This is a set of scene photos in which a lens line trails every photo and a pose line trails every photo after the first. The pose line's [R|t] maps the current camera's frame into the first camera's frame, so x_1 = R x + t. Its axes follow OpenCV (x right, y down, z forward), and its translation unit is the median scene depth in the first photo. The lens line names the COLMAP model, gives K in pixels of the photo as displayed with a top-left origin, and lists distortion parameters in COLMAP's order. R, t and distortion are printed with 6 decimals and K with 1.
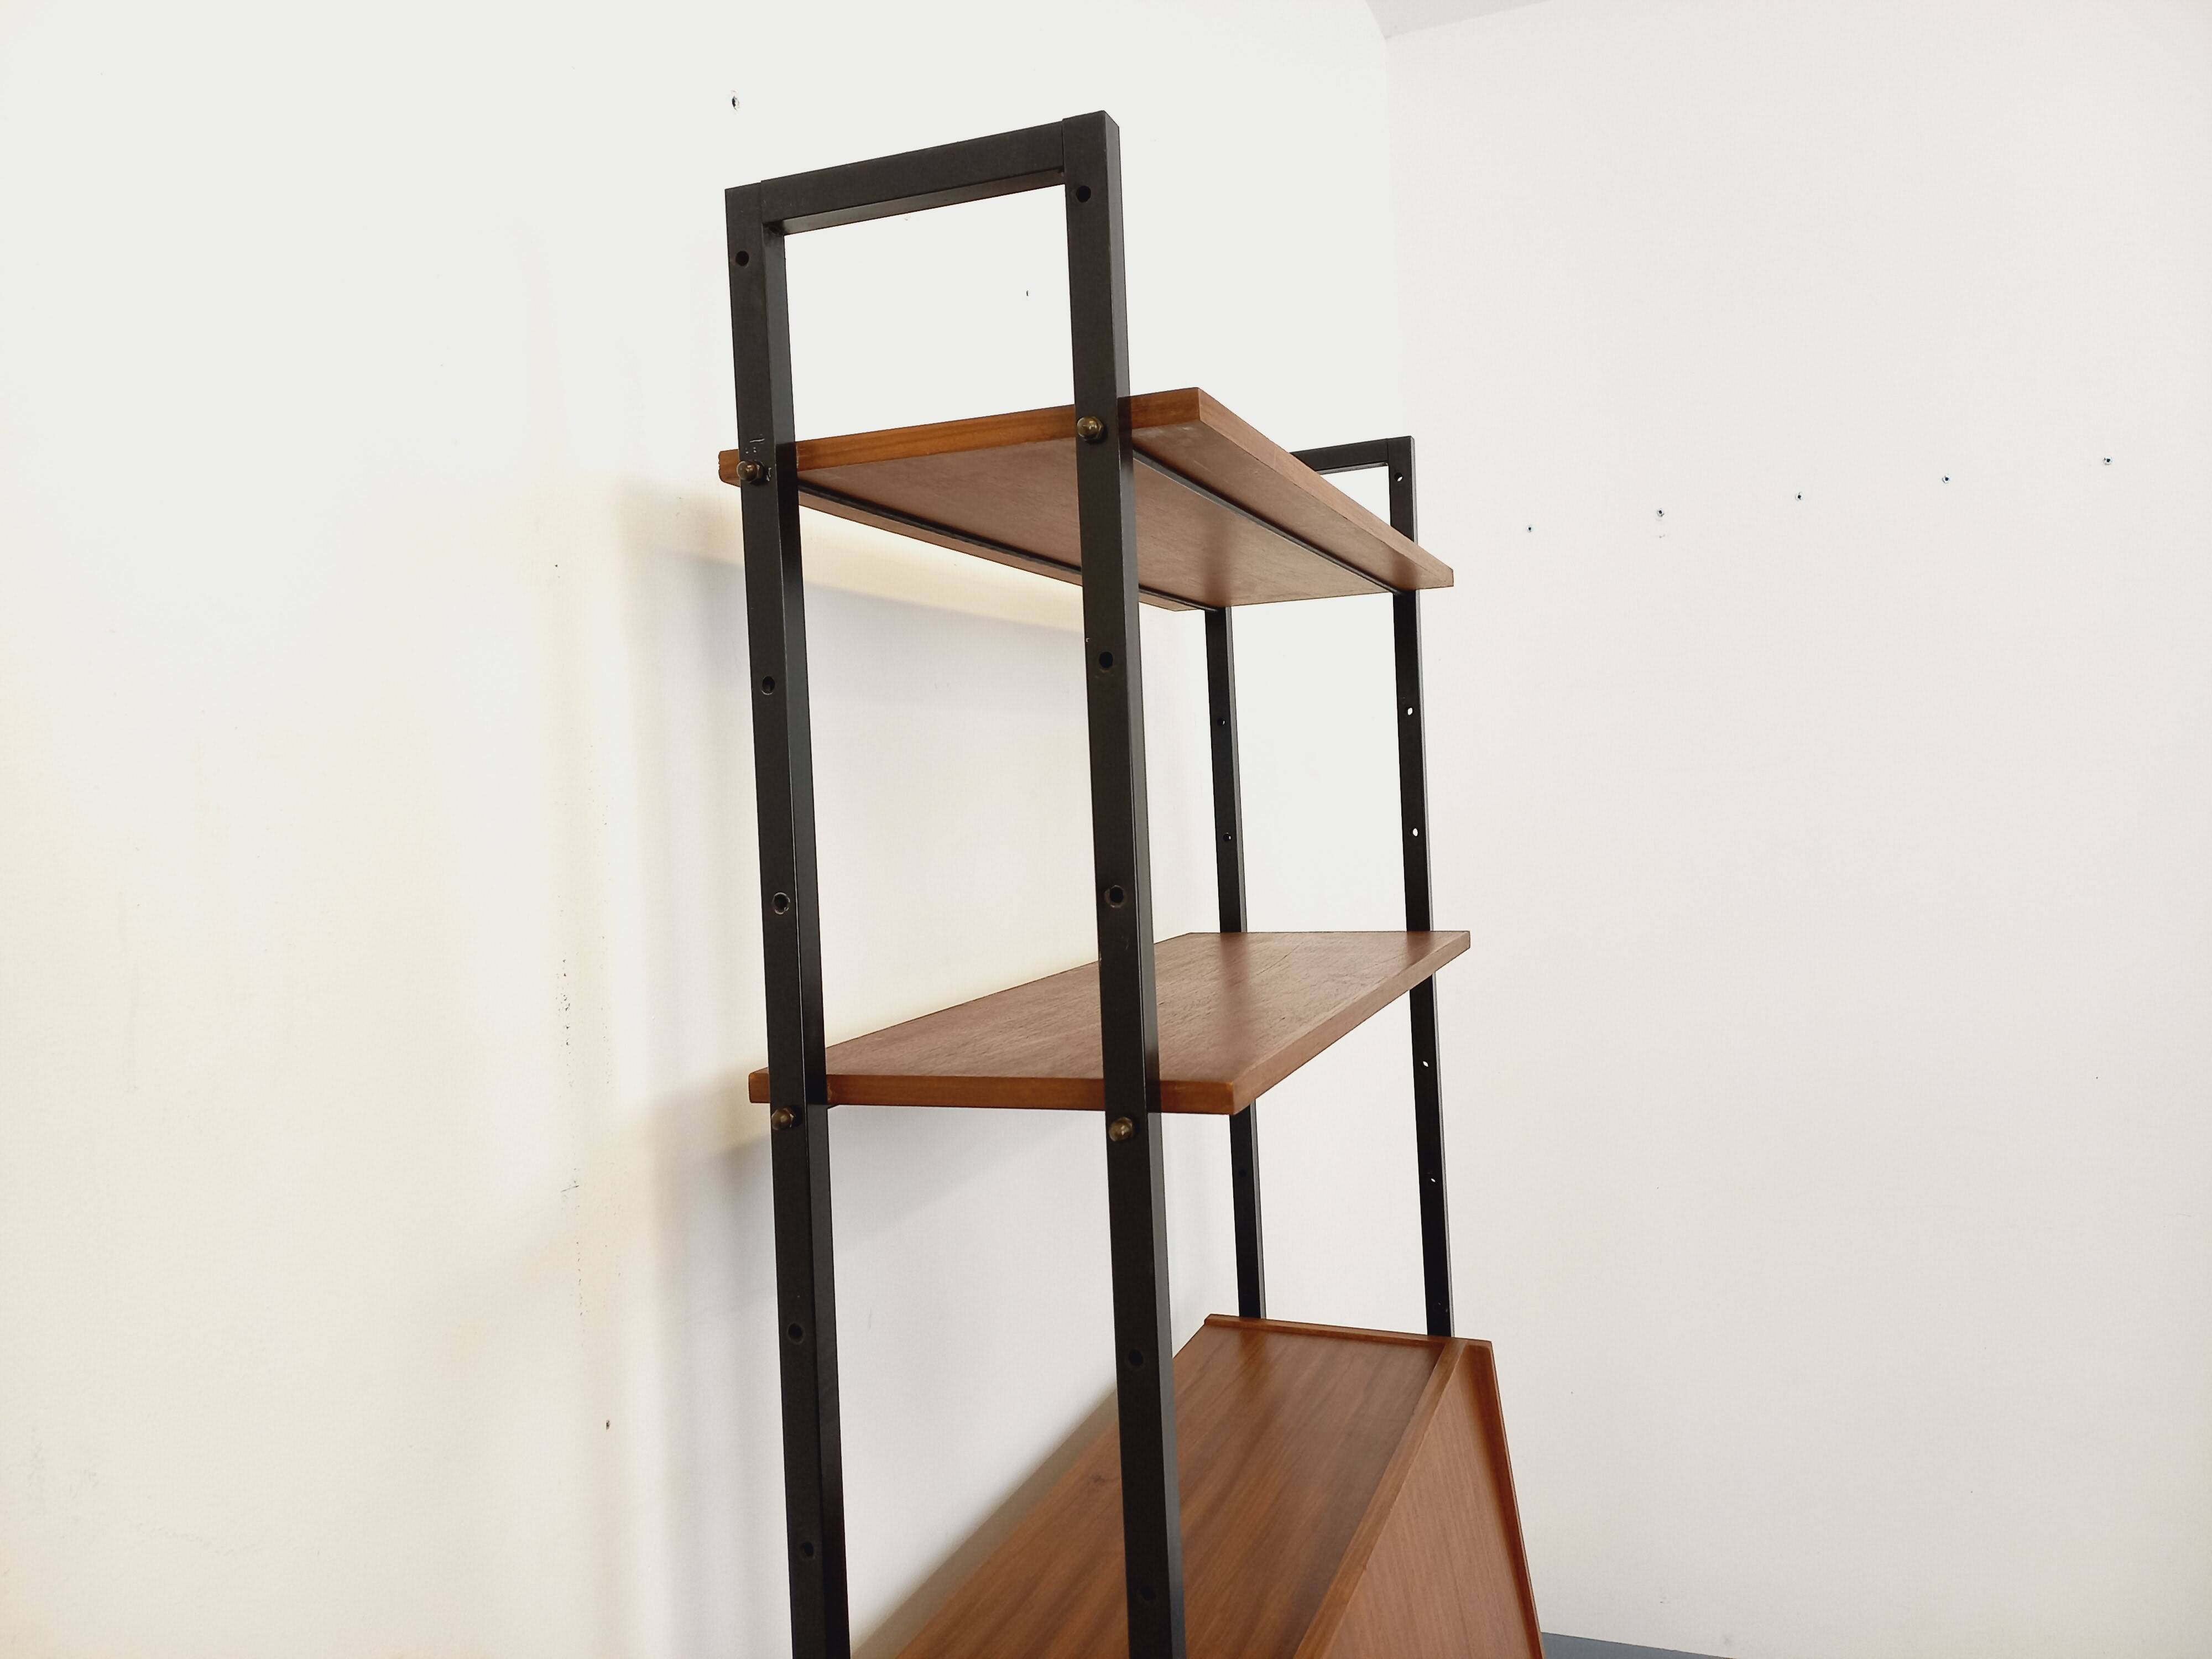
lens RADIAL K [[1629.9, 0, 1100.4], [0, 1629.9, 830.0], [0, 0, 1]] dist [0.074357, -0.063232]
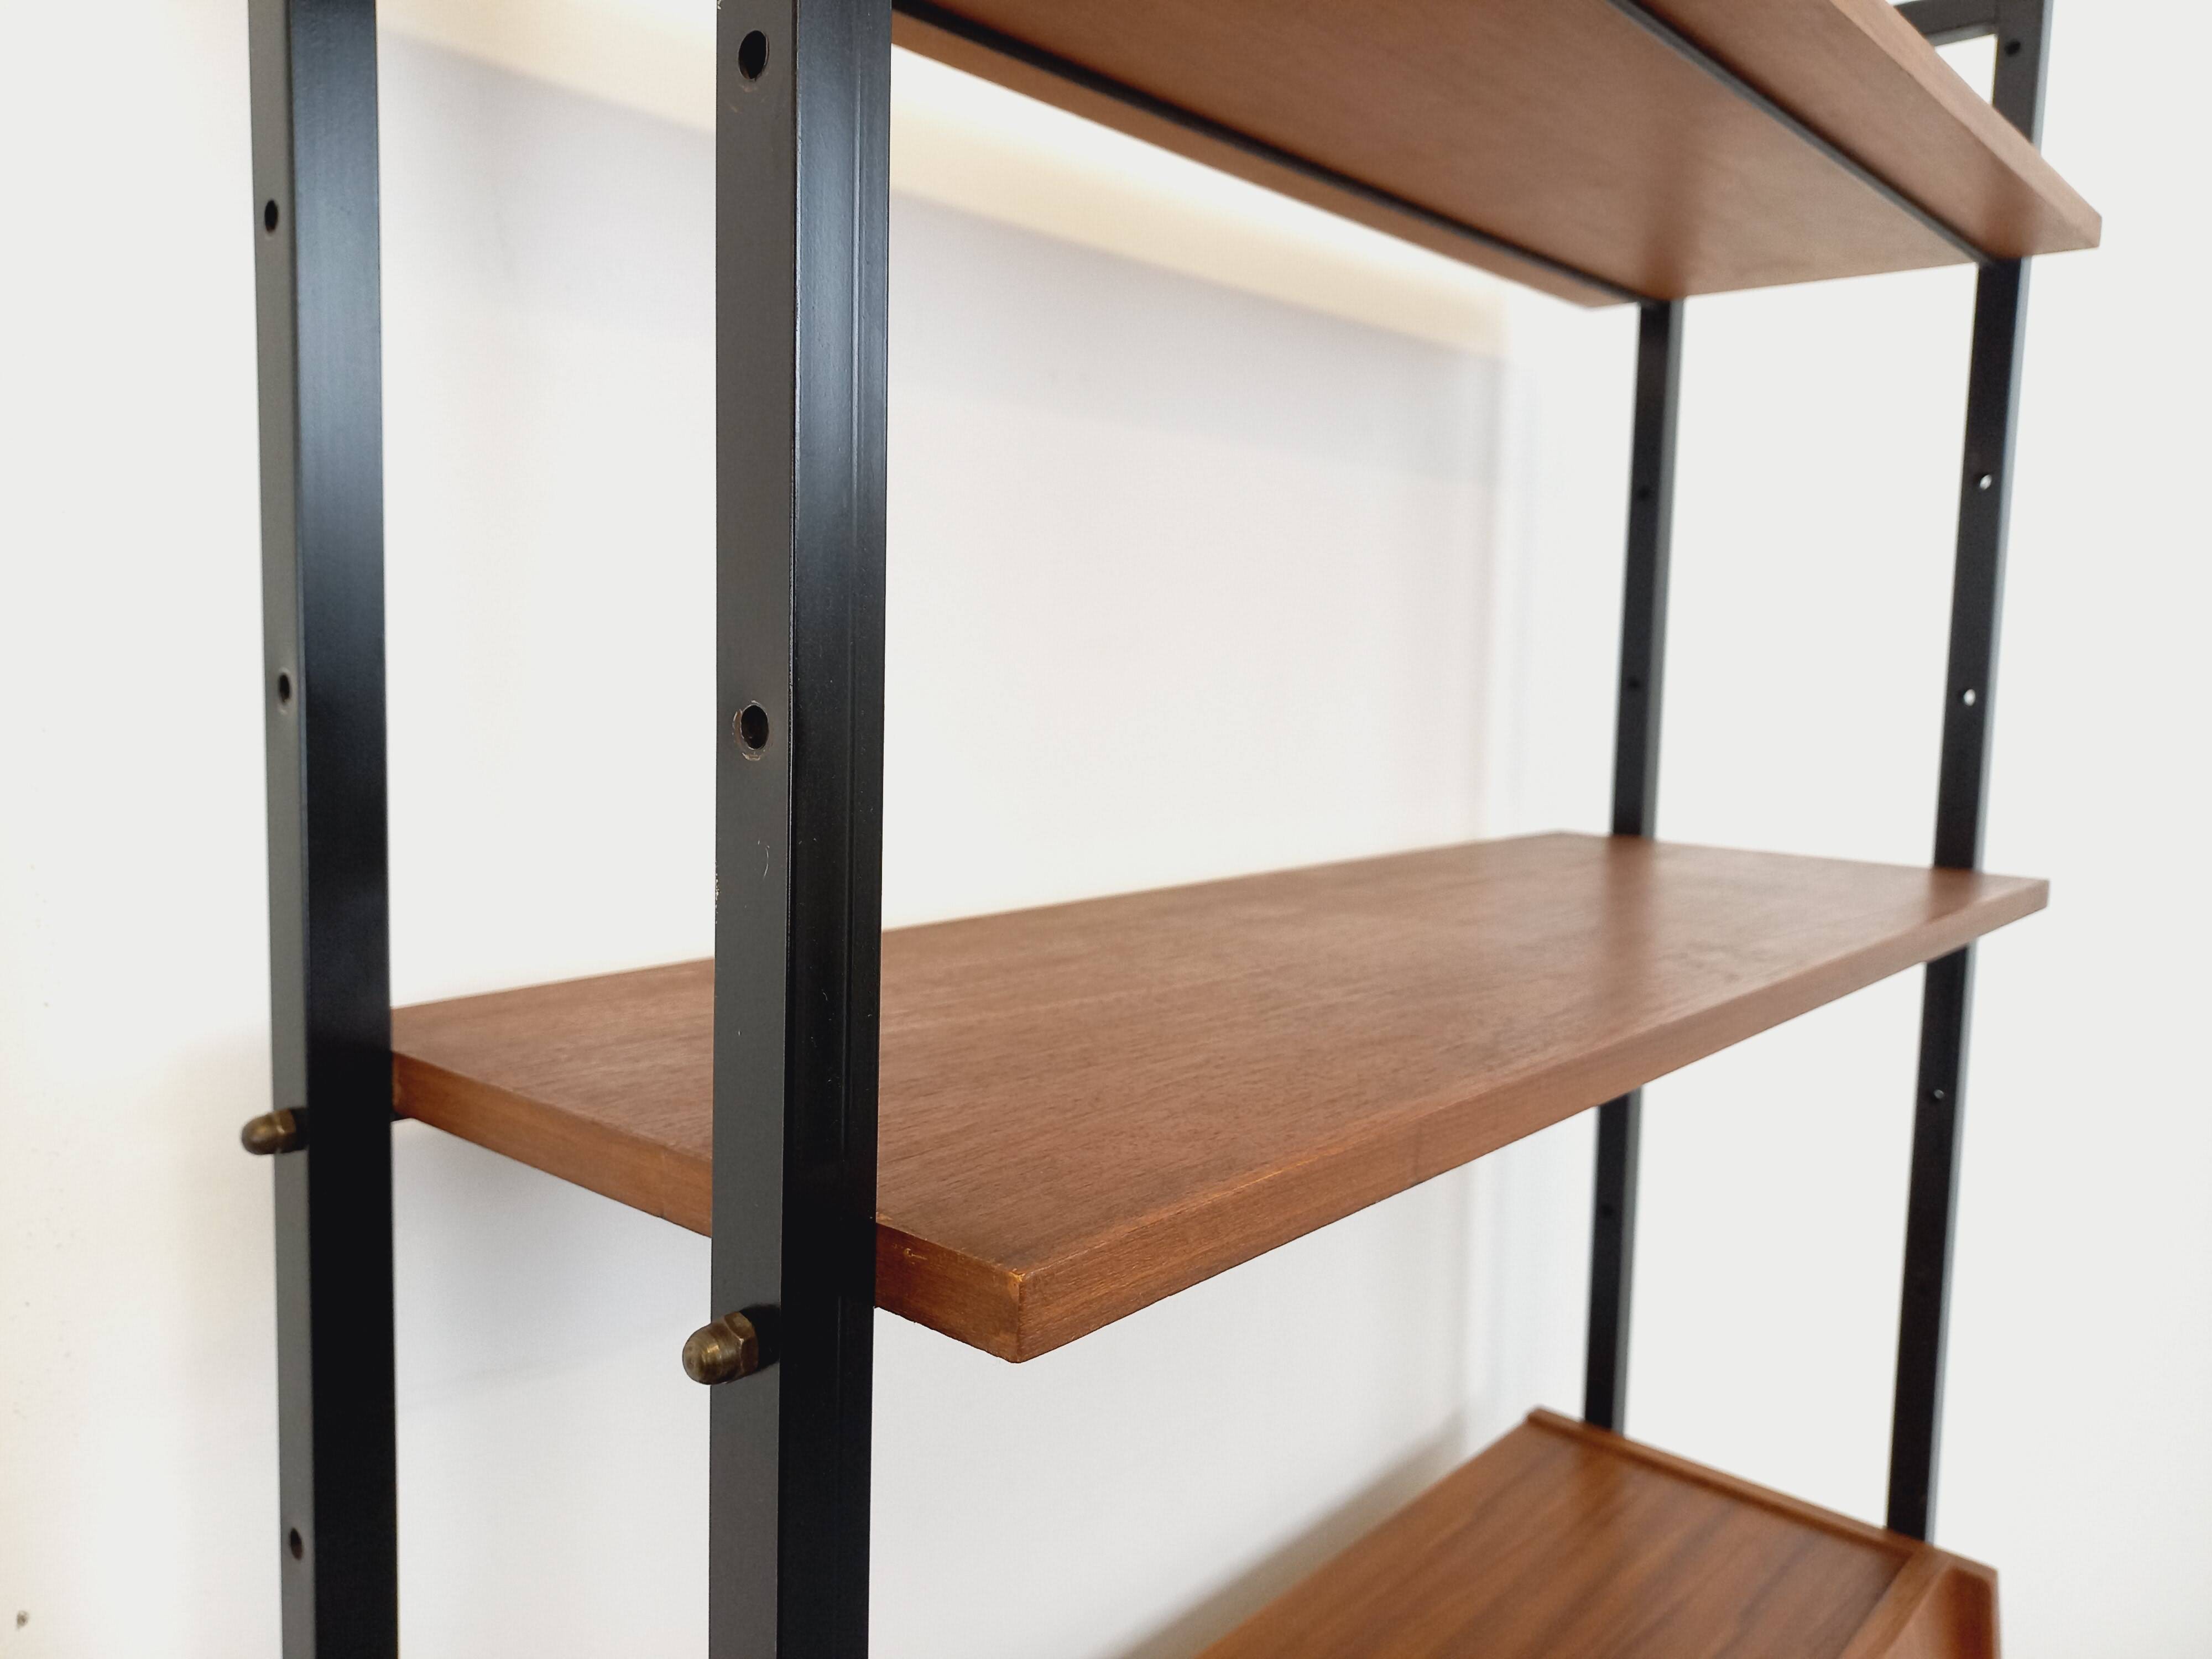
lens RADIAL K [[1734.3, 0, 1119.3], [0, 1734.3, 824.0], [0, 0, 1]] dist [0.032291, -0.007784]
pose [[0.945133, 0.108806, -0.308033, 0.103624], [-0.081152, 0.991546, 0.101244, 0.007136], [0.316445, -0.070692, 0.945973, 0.320439]]
